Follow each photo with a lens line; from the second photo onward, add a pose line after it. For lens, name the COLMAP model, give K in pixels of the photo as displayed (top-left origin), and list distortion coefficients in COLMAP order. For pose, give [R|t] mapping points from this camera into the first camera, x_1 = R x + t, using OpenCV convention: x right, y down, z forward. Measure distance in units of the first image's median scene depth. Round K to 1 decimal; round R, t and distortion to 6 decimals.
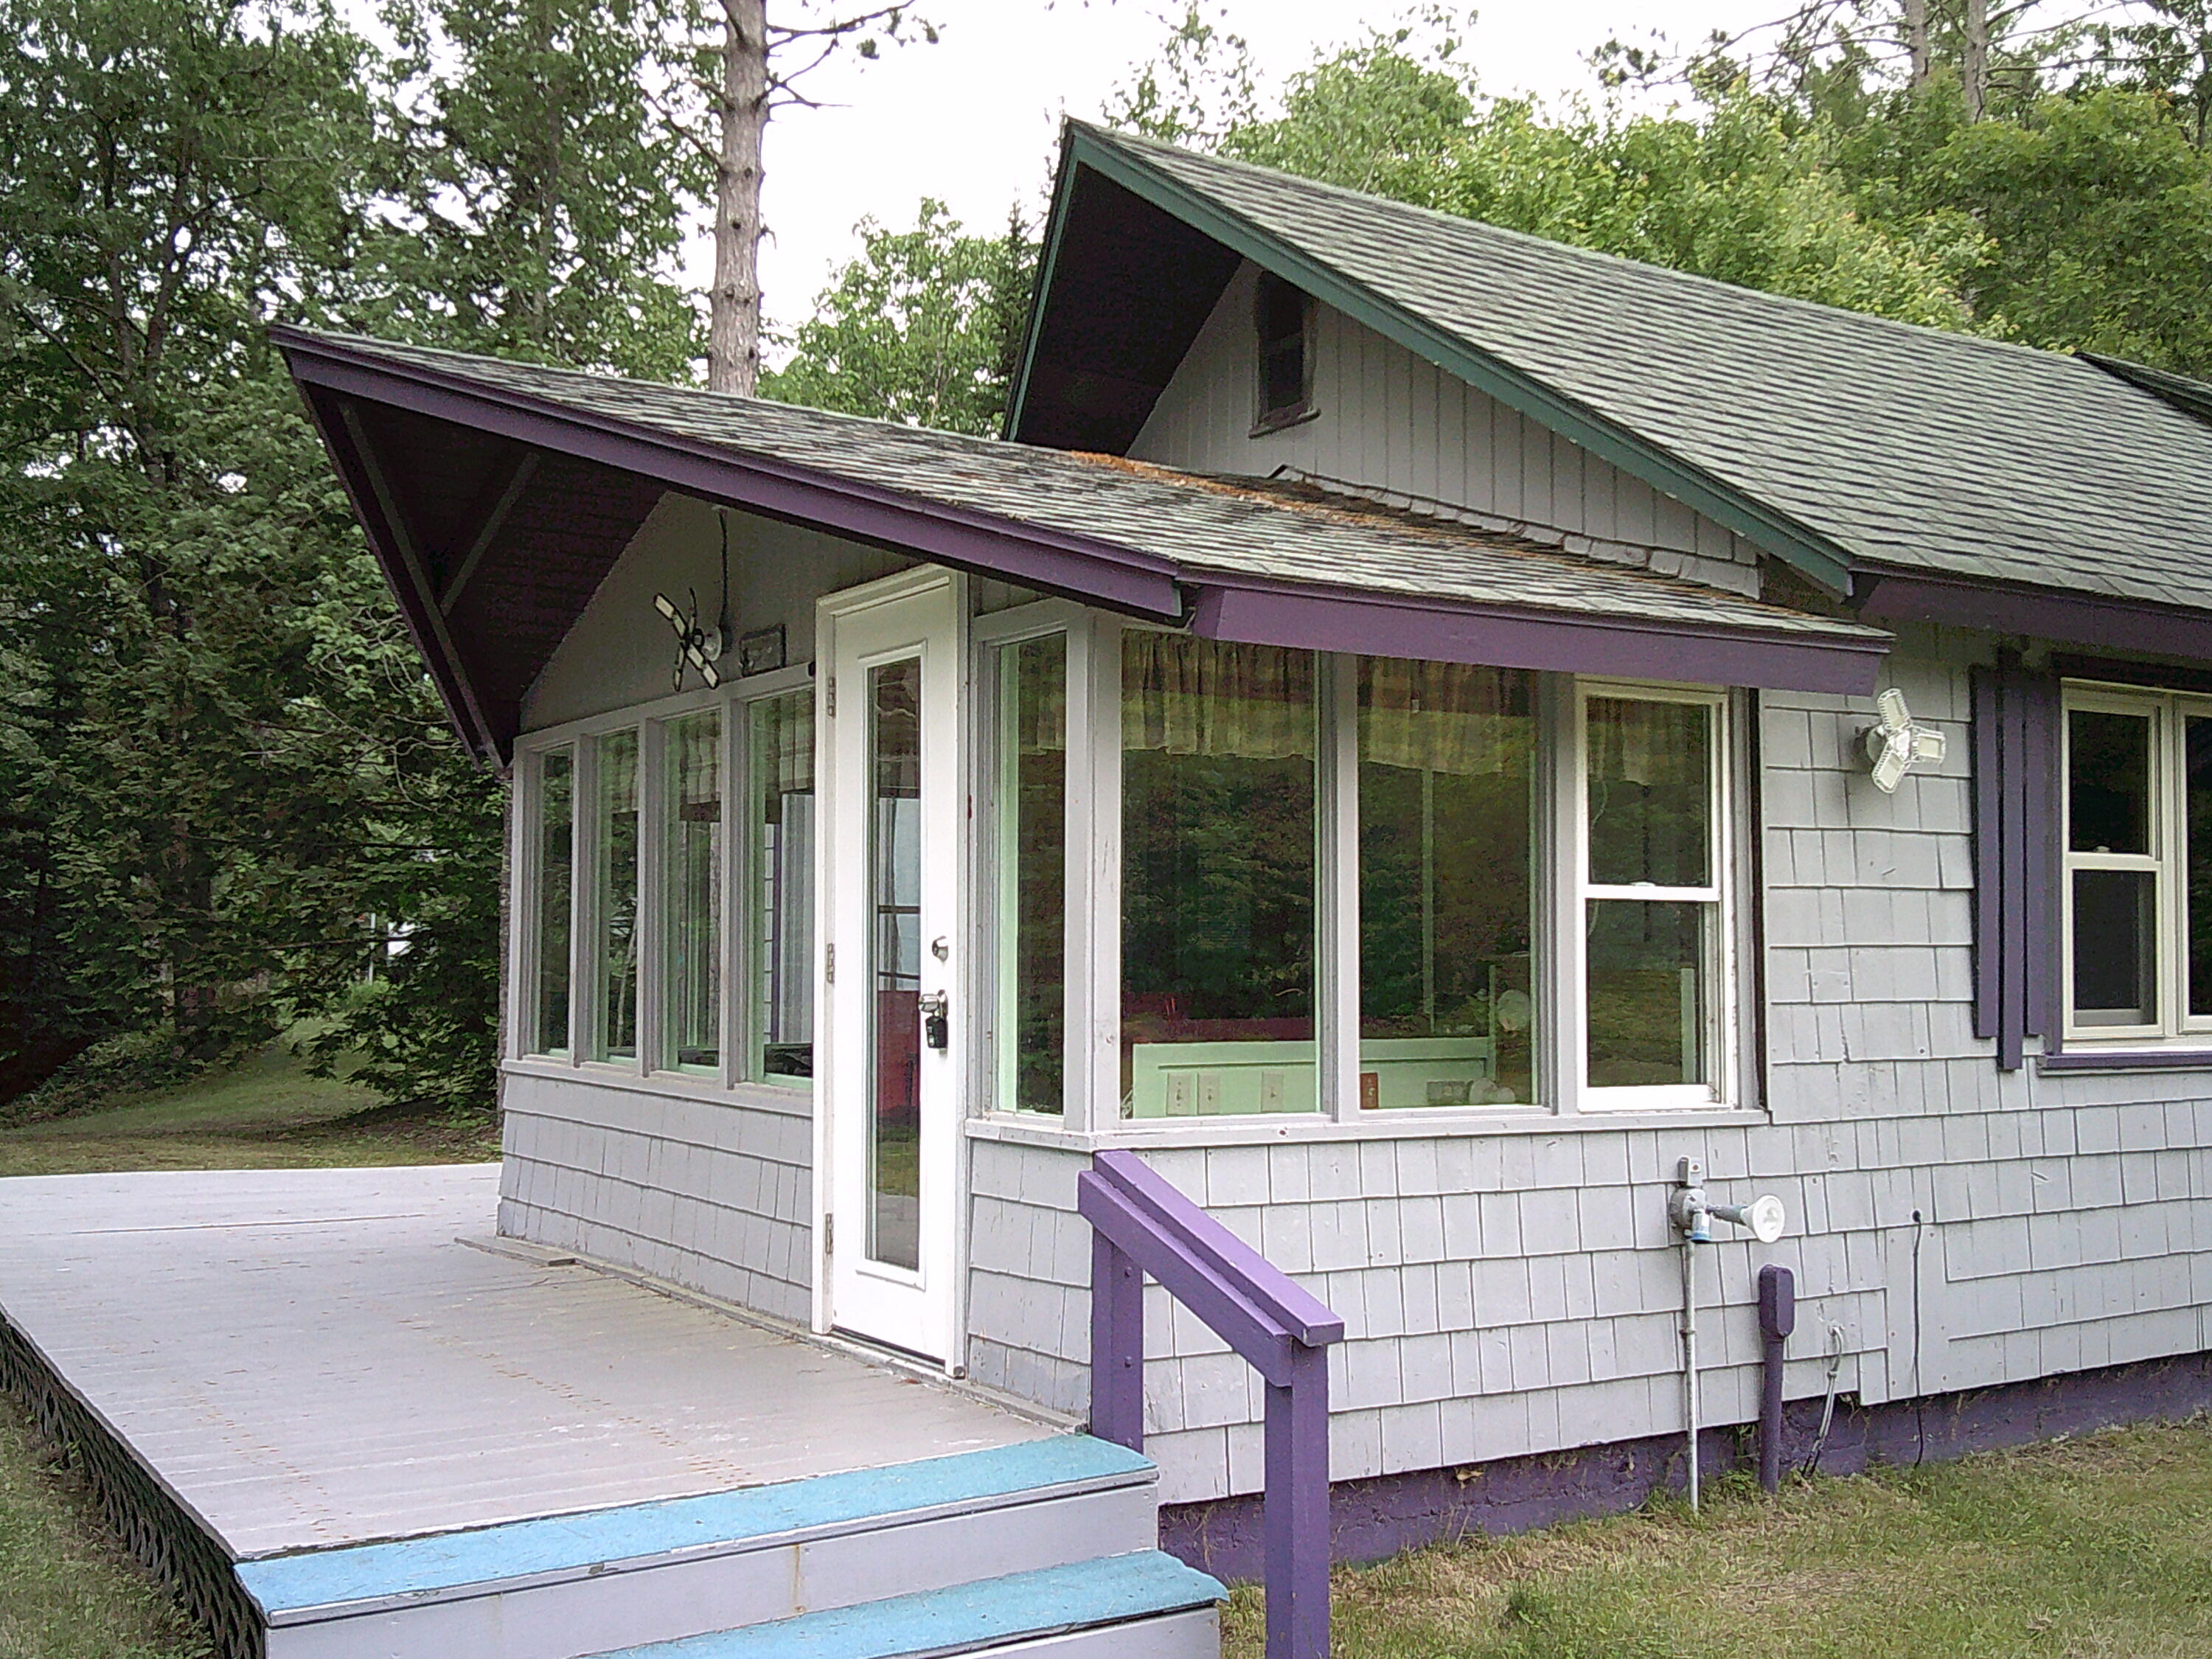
lens RADIAL K [[2297.6, 0, 1062.8], [0, 2297.6, 830.8], [0, 0, 1]] dist [-0.004708, 0.000000]
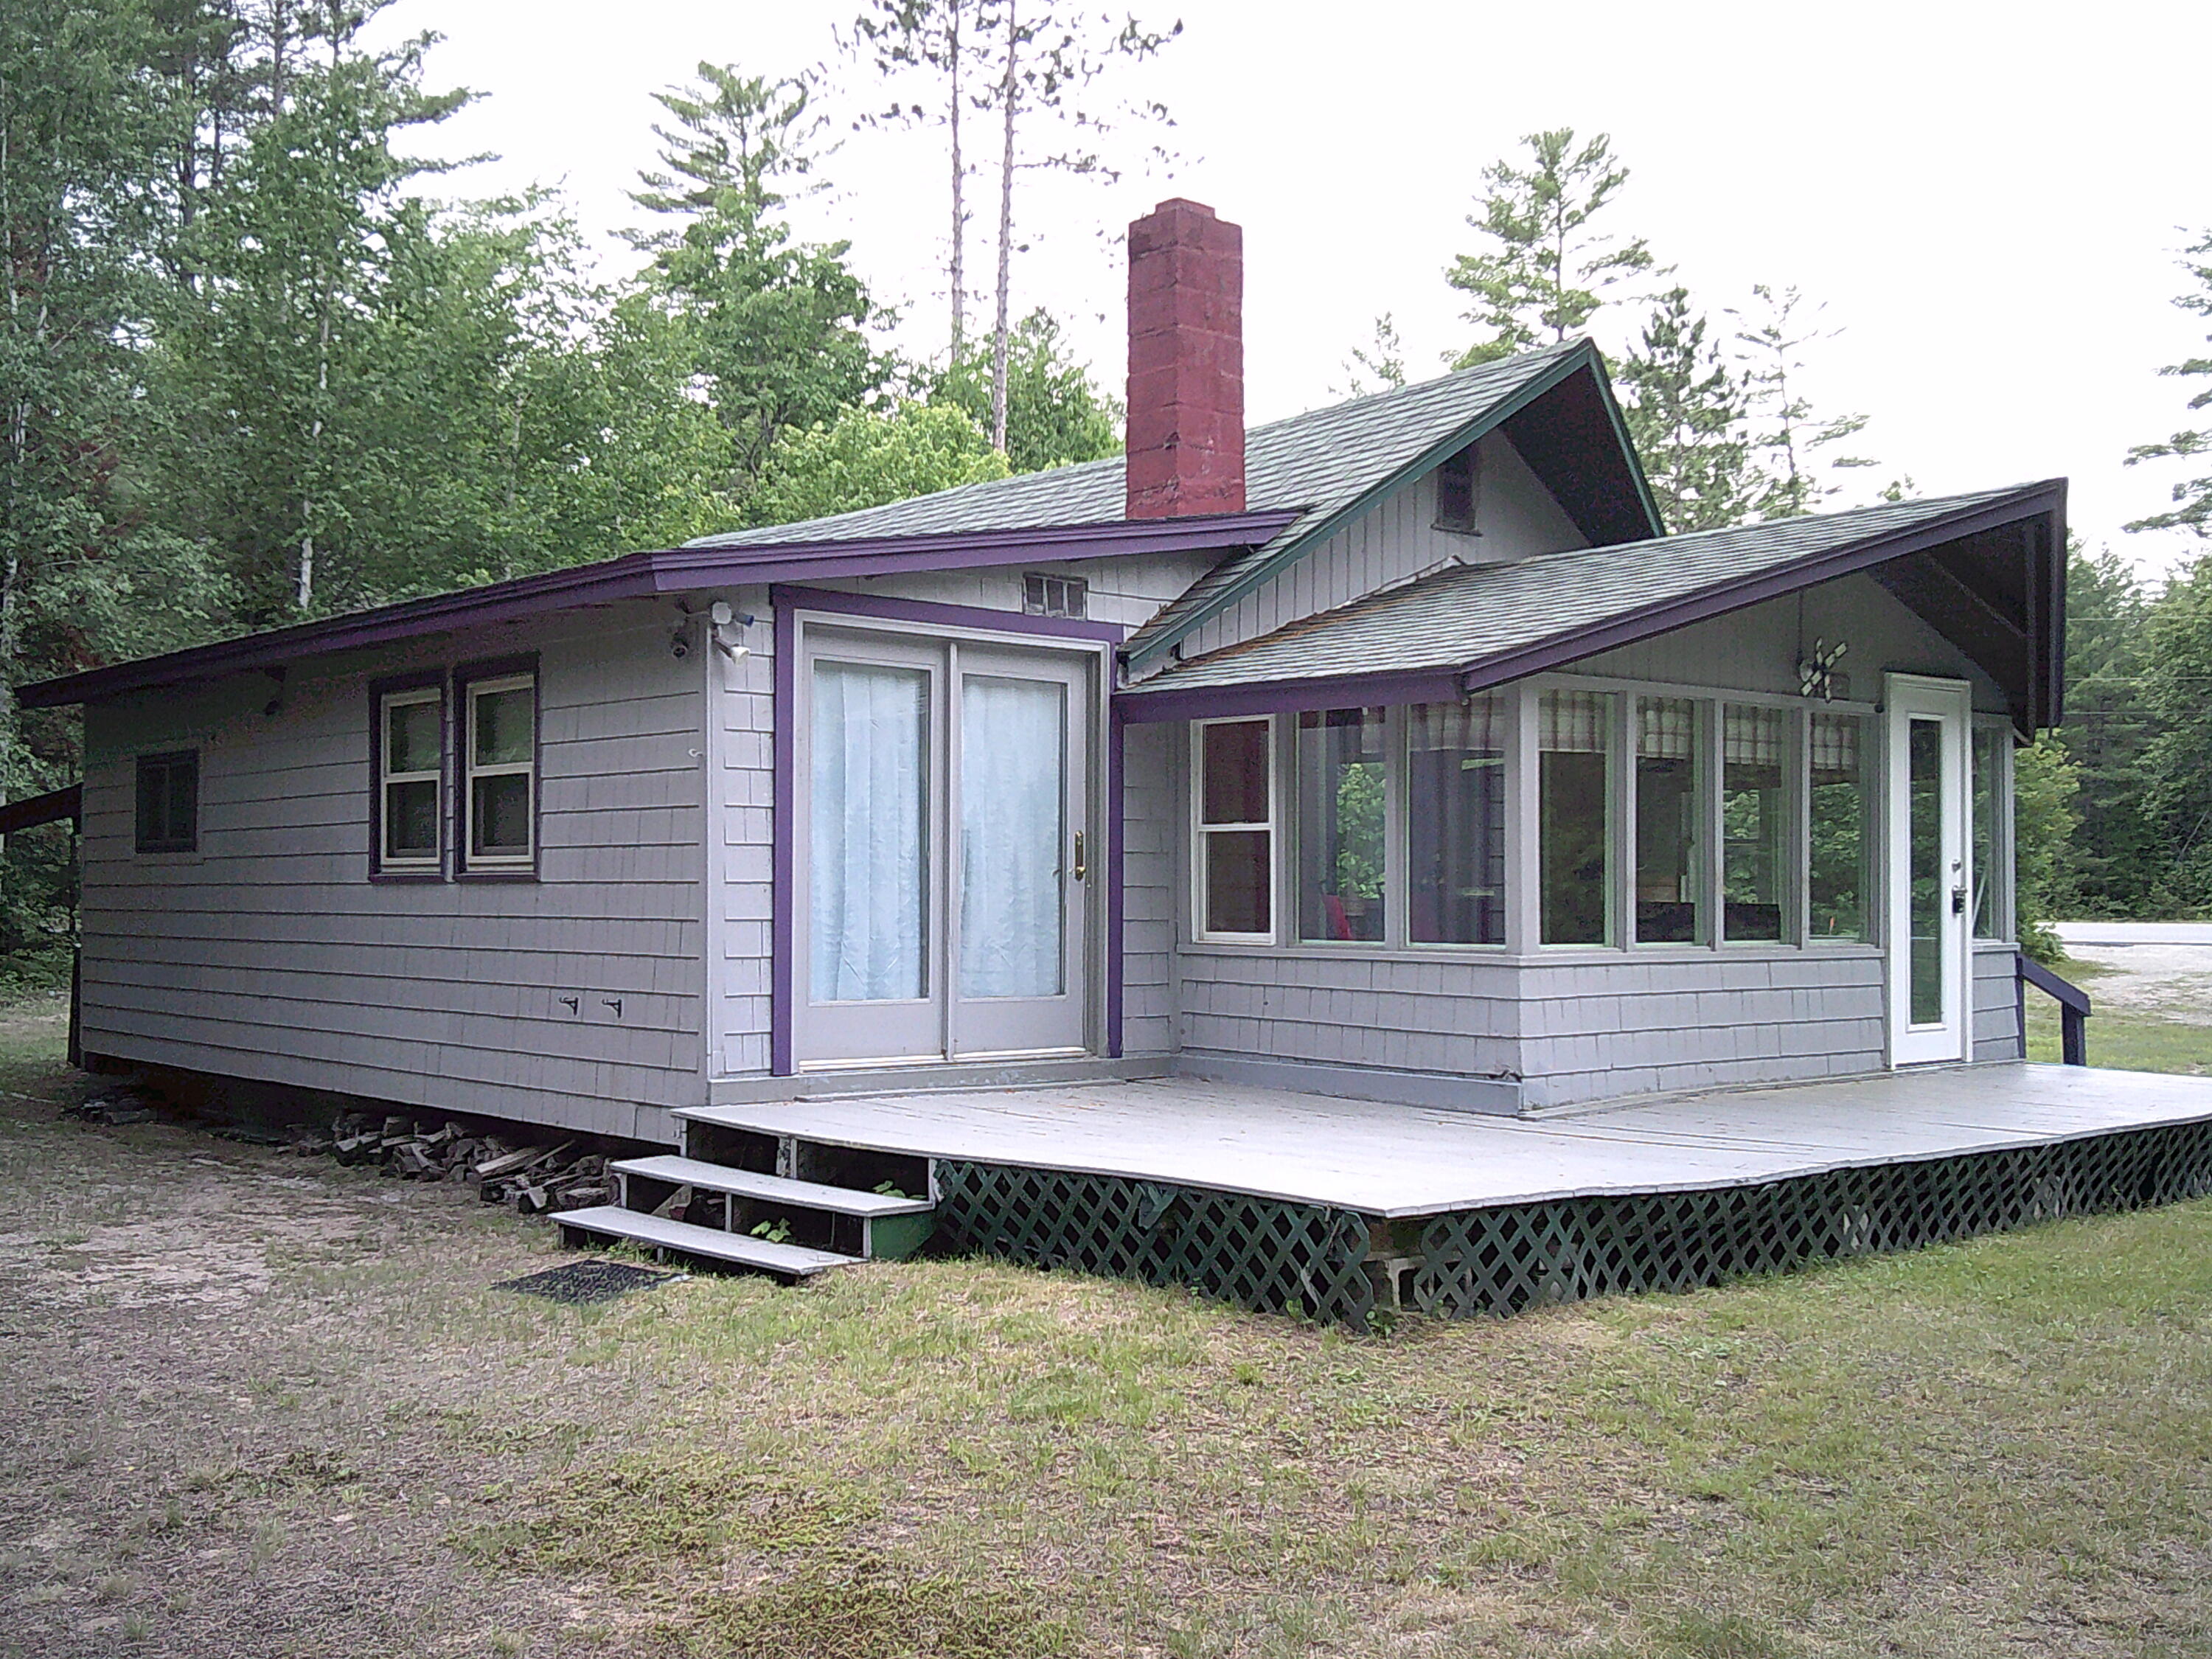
lens RADIAL K [[2297.6, 0, 1099.2], [0, 2297.6, 823.8], [0, 0, 1]] dist [-0.004708, 0.000000]
pose [[-0.127079, 0.026981, 0.991526, -1.851299], [-0.056163, 0.997831, -0.034350, 0.118191], [-0.990301, -0.060052, -0.125288, 1.858066]]
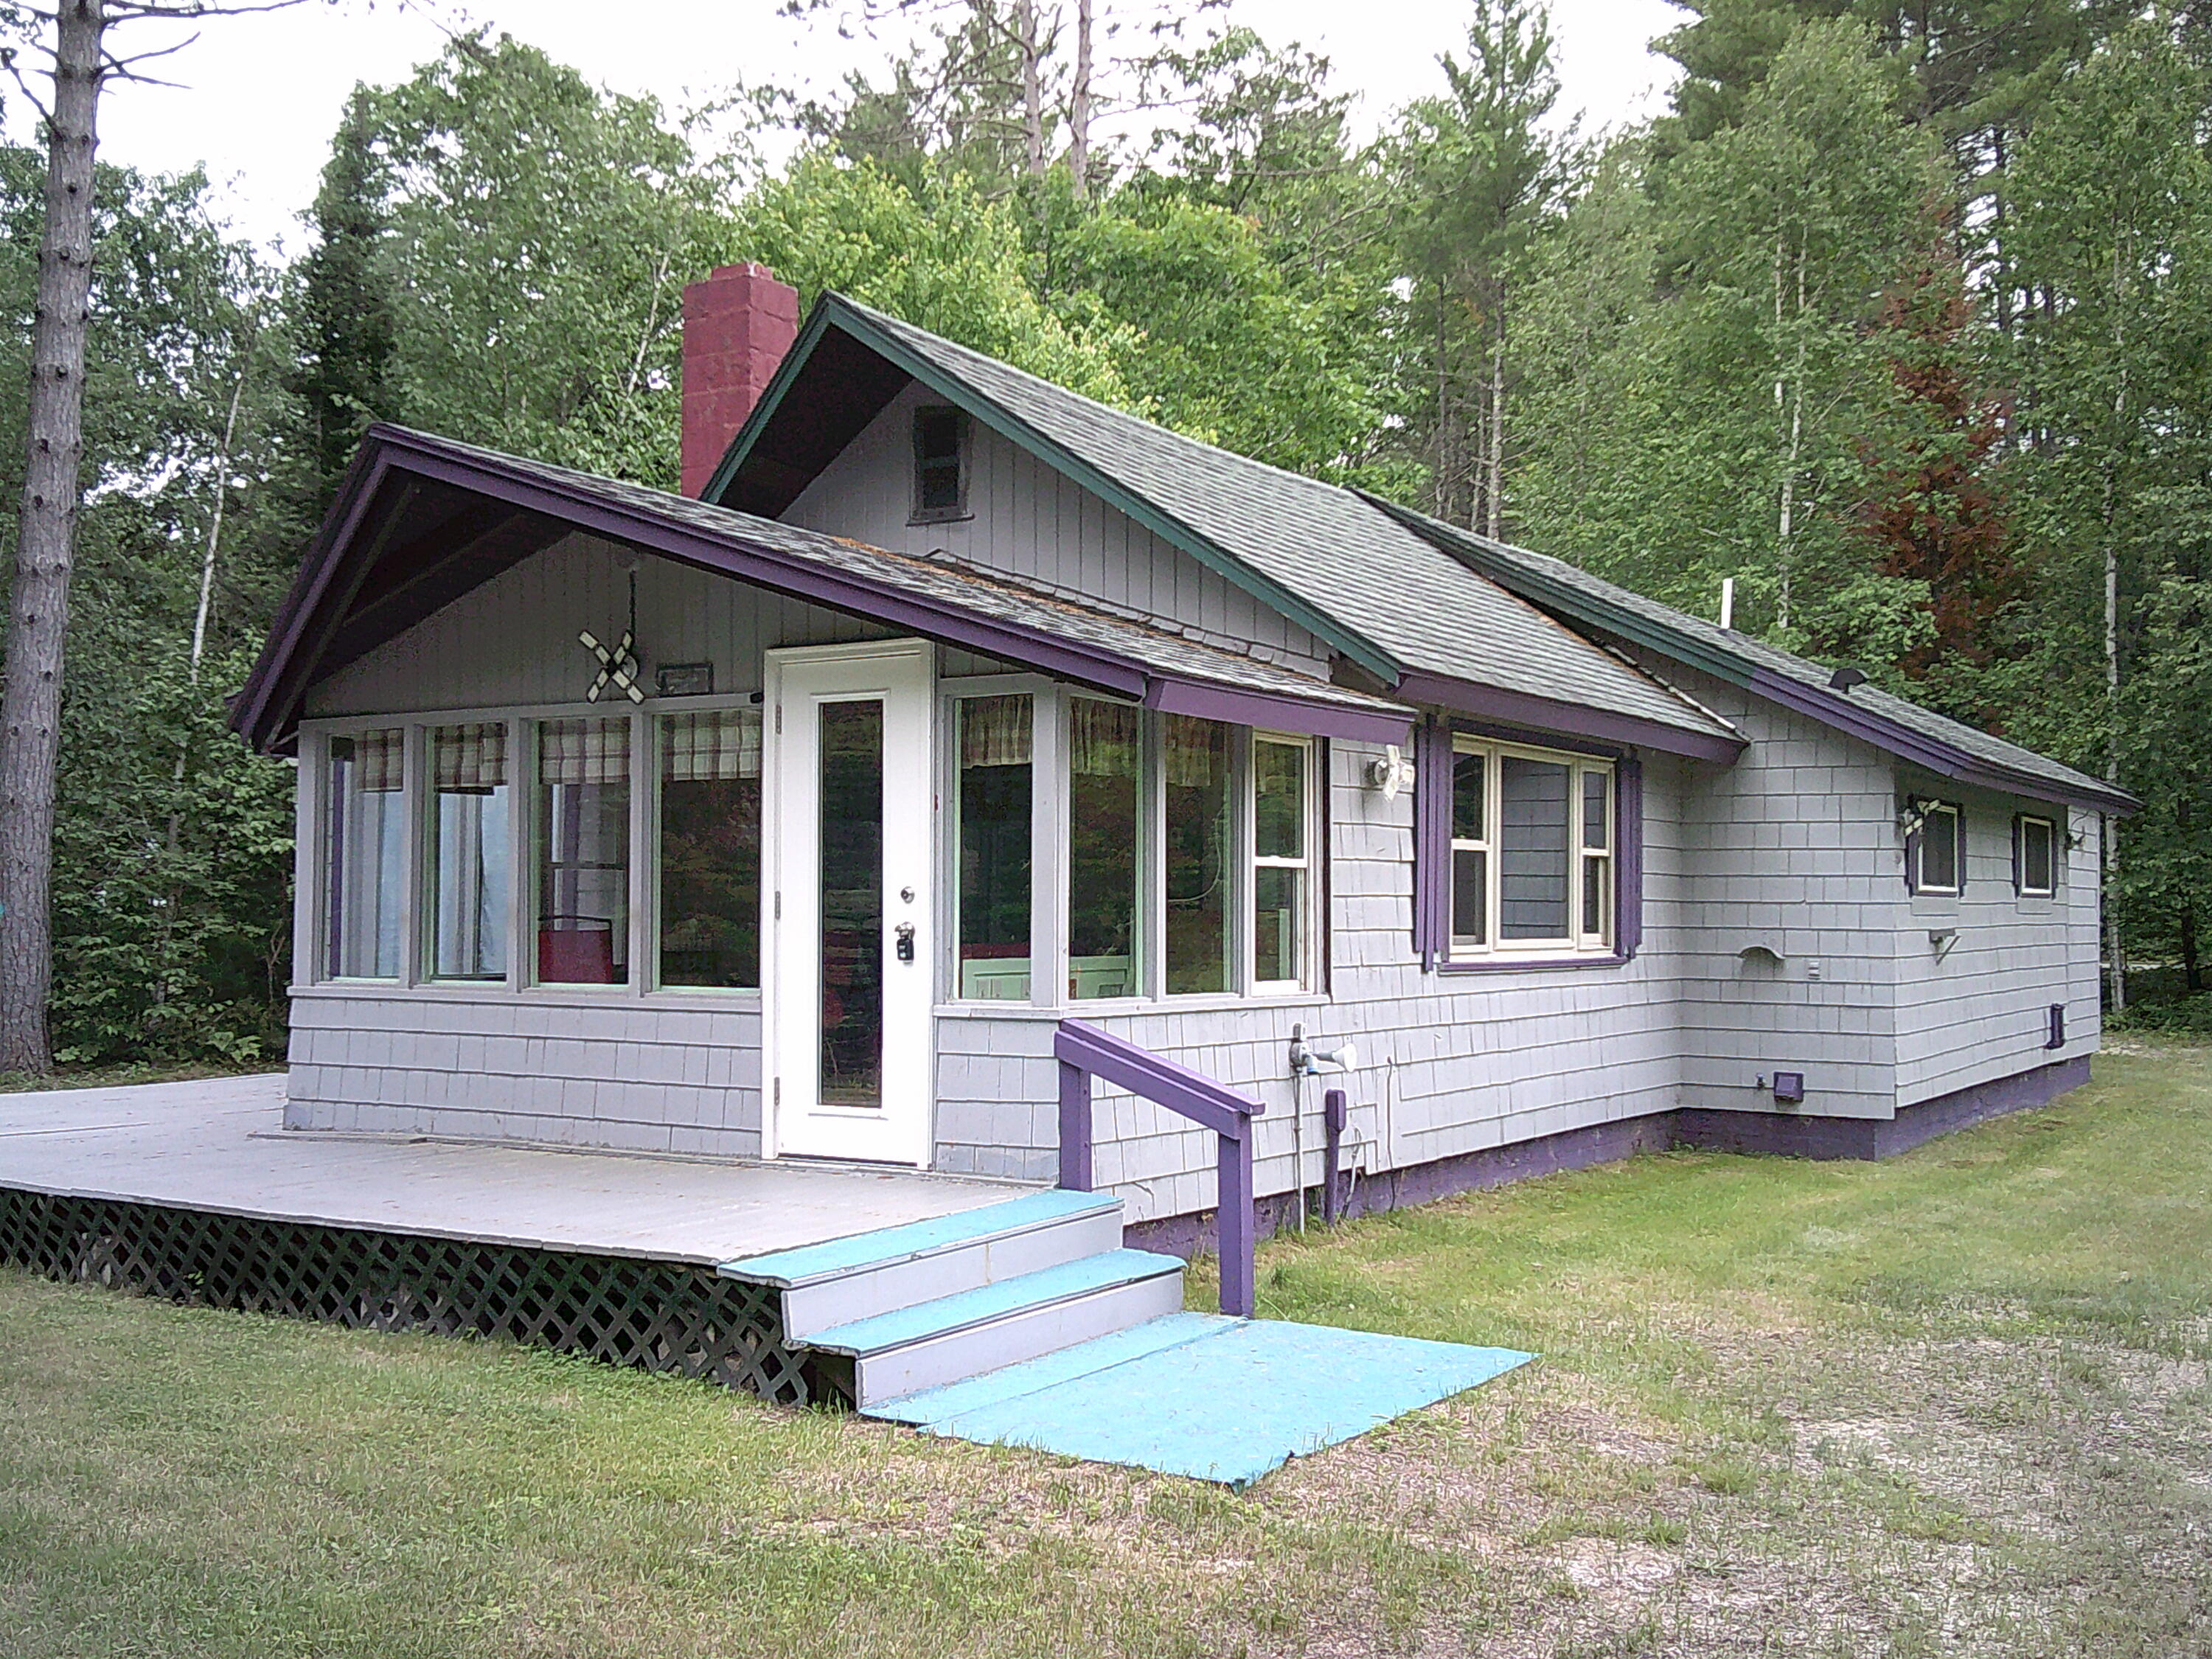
lens RADIAL K [[2297.6, 0, 1110.4], [0, 2297.6, 848.9], [0, 0, 1]] dist [-0.004708, 0.000000]
pose [[0.893609, 0.013019, 0.448657, -0.559721], [-0.025231, 0.999456, 0.021252, -0.013282], [-0.448136, -0.030311, 0.893451, -0.382425]]
